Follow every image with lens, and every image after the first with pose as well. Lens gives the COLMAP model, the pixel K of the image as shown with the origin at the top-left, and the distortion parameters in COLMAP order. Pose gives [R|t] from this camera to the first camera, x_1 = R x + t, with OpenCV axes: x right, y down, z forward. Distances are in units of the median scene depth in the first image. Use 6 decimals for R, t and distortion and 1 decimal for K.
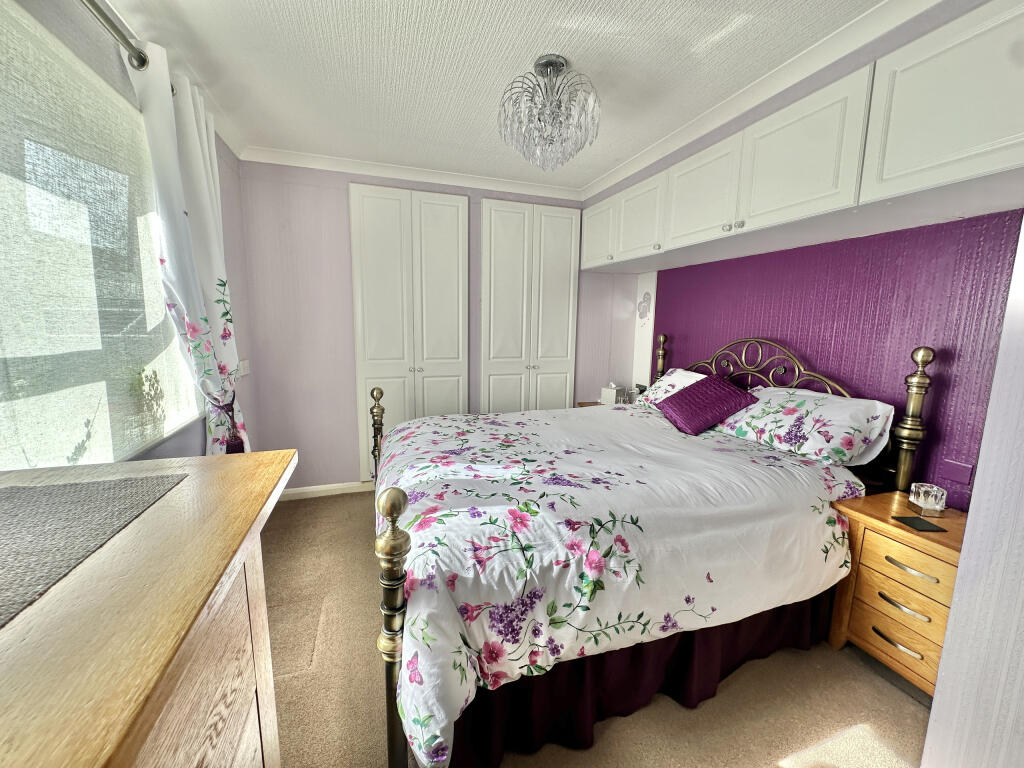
lens RADIAL K [[413.7, 0, 508.0], [0, 413.7, 381.5], [0, 0, 1]] dist [-0.001631, -0.000081]
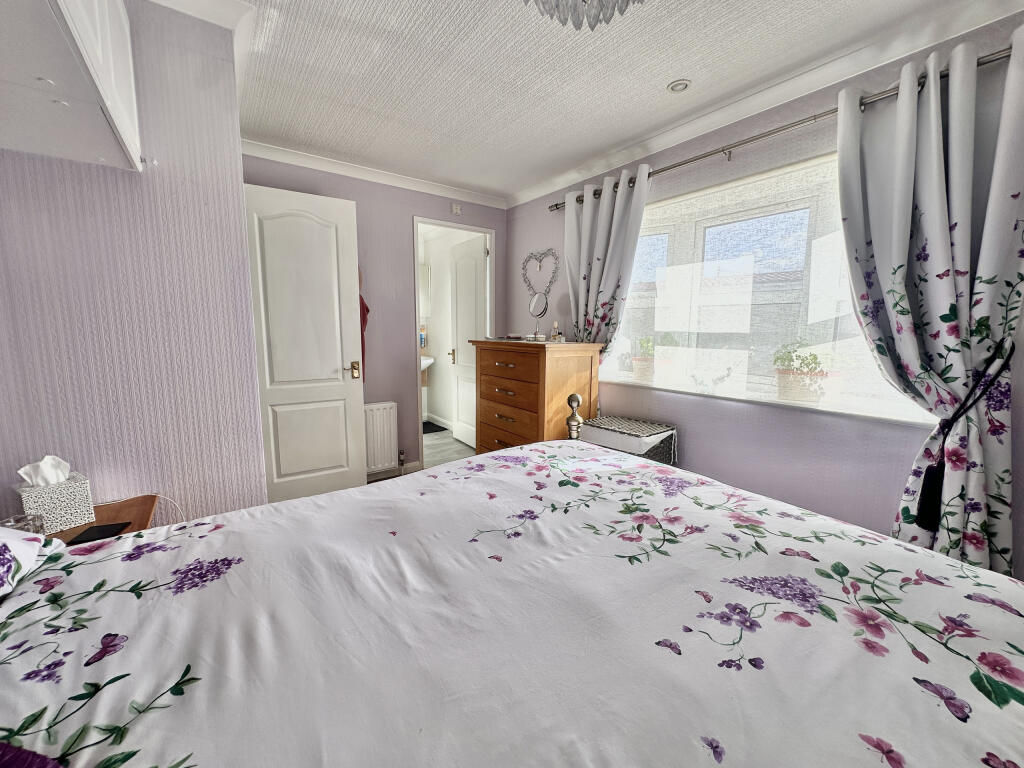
lens RADIAL K [[413.7, 0, 510.8], [0, 413.7, 385.4], [0, 0, 1]] dist [-0.001631, -0.000081]
pose [[-0.953219, 0.020069, -0.301612, 0.353562], [-0.063321, 0.962398, 0.264159, -0.168059], [0.295572, 0.270900, -0.916106, 1.512147]]
